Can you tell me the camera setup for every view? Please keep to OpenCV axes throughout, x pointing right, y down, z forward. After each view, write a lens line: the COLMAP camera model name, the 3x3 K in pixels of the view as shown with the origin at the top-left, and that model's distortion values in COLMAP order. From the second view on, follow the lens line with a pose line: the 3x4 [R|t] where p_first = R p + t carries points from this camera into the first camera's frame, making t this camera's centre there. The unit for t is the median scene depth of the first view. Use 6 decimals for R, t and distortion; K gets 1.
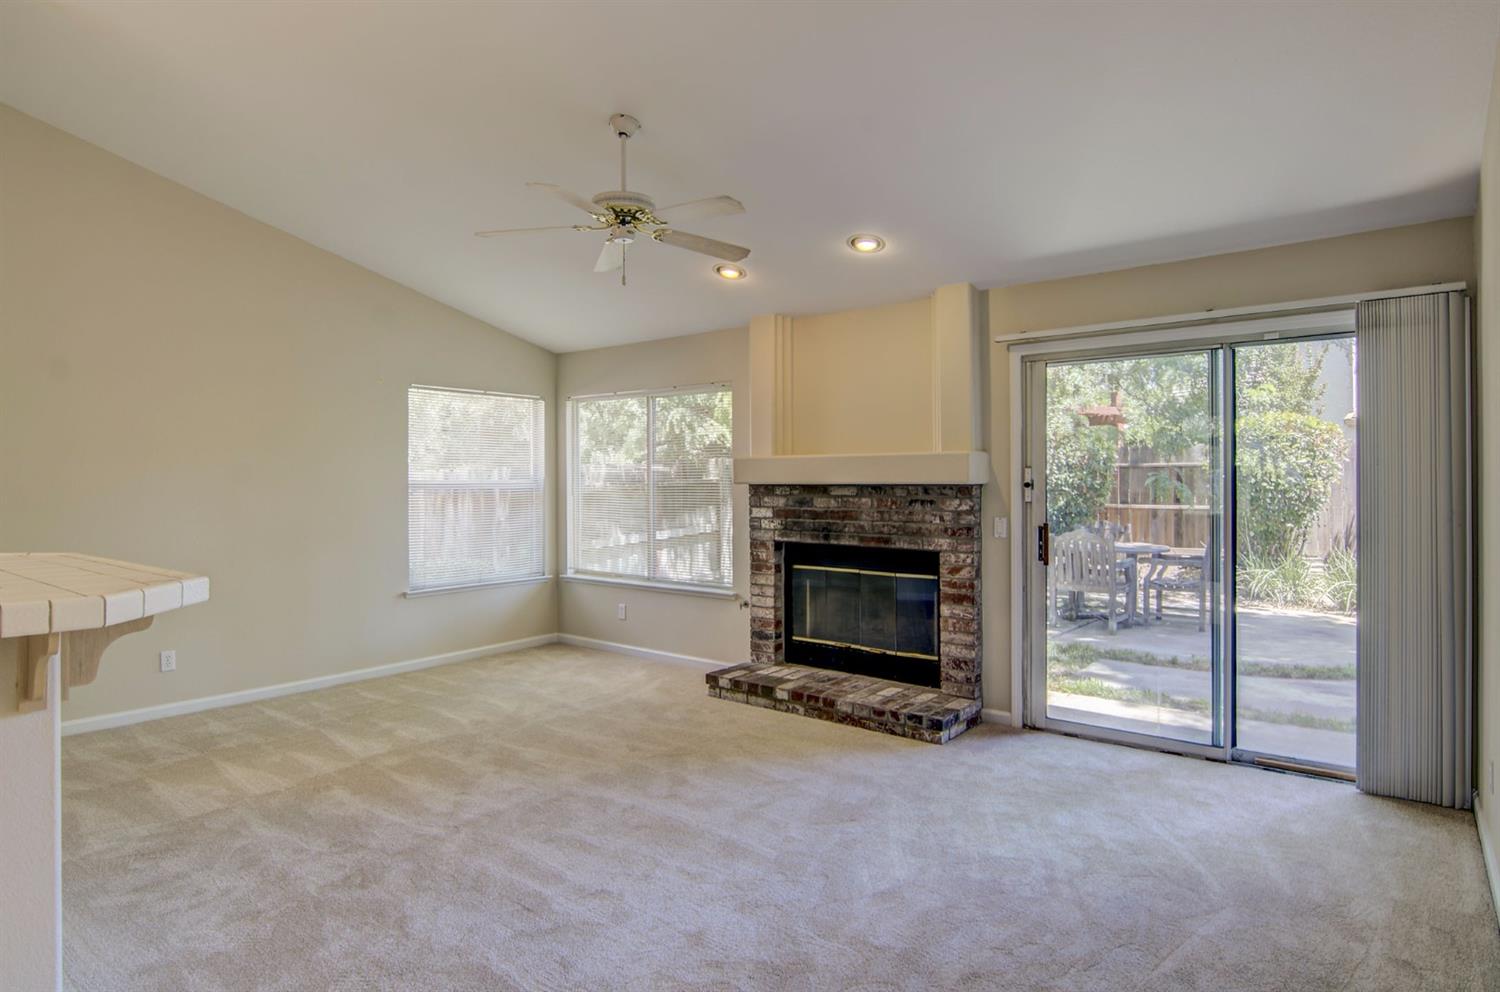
lens RADIAL K [[891.2, 0, 750.0], [0, 891.2, 496.0], [0, 0, 1]] dist [-0.004591, -0.001754]
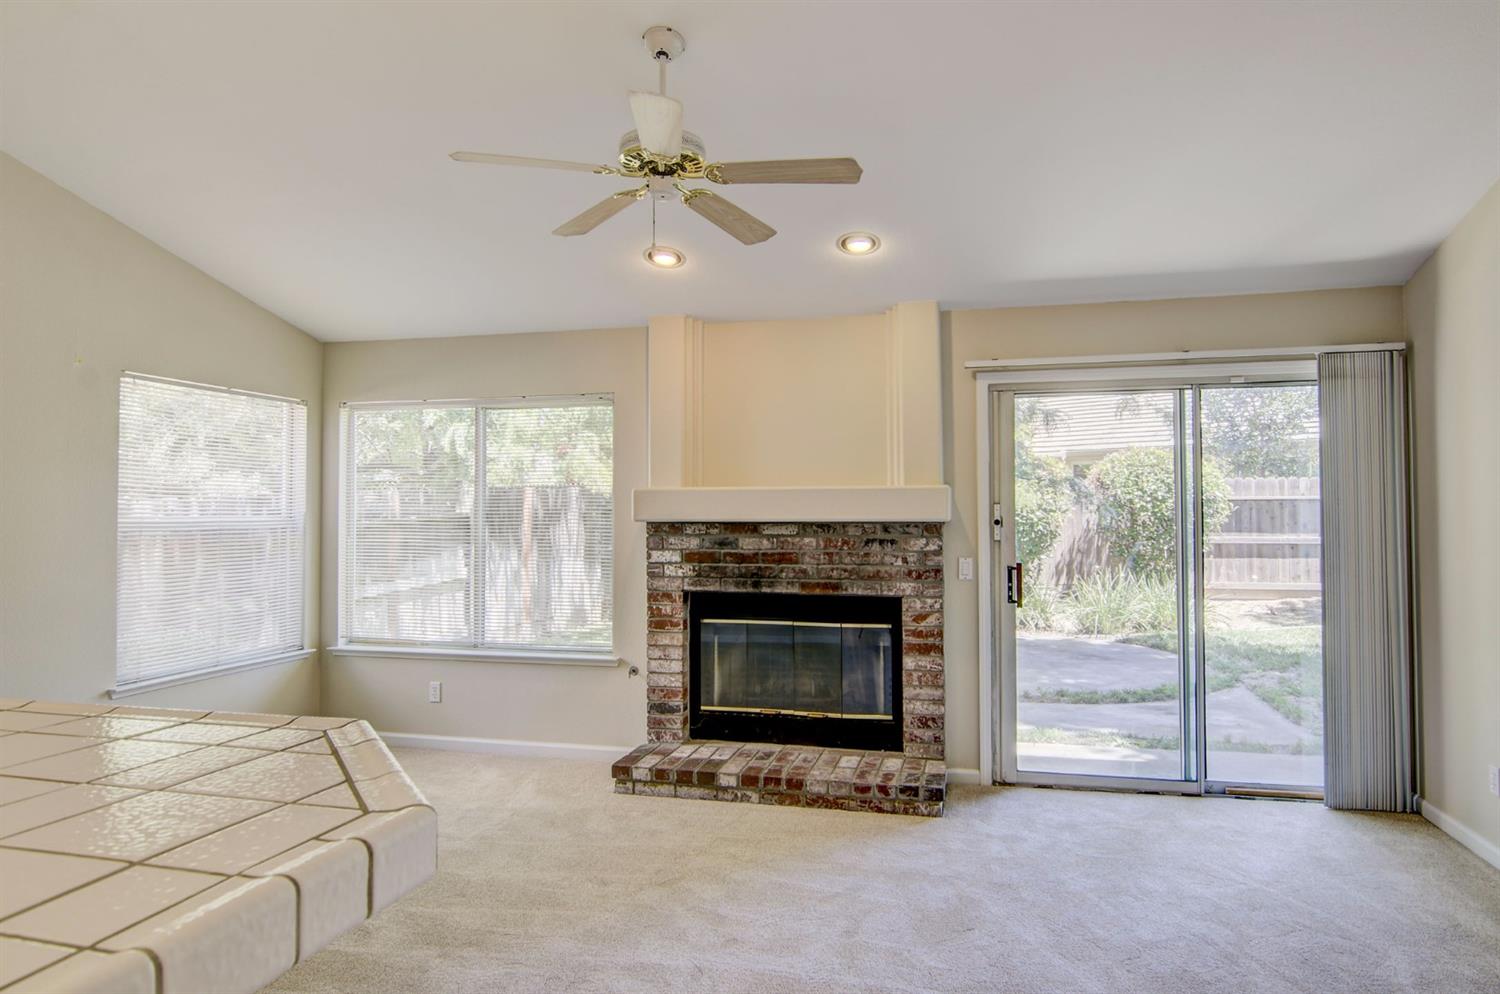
lens RADIAL K [[943.7, 0, 750.0], [0, 943.7, 497.0], [0, 0, 1]] dist [-0.002858, -0.000980]
pose [[0.893201, 0.008339, 0.449580, -0.352258], [0.007012, 0.999448, -0.032470, -0.008254], [-0.449603, 0.032154, 0.892650, 0.224095]]
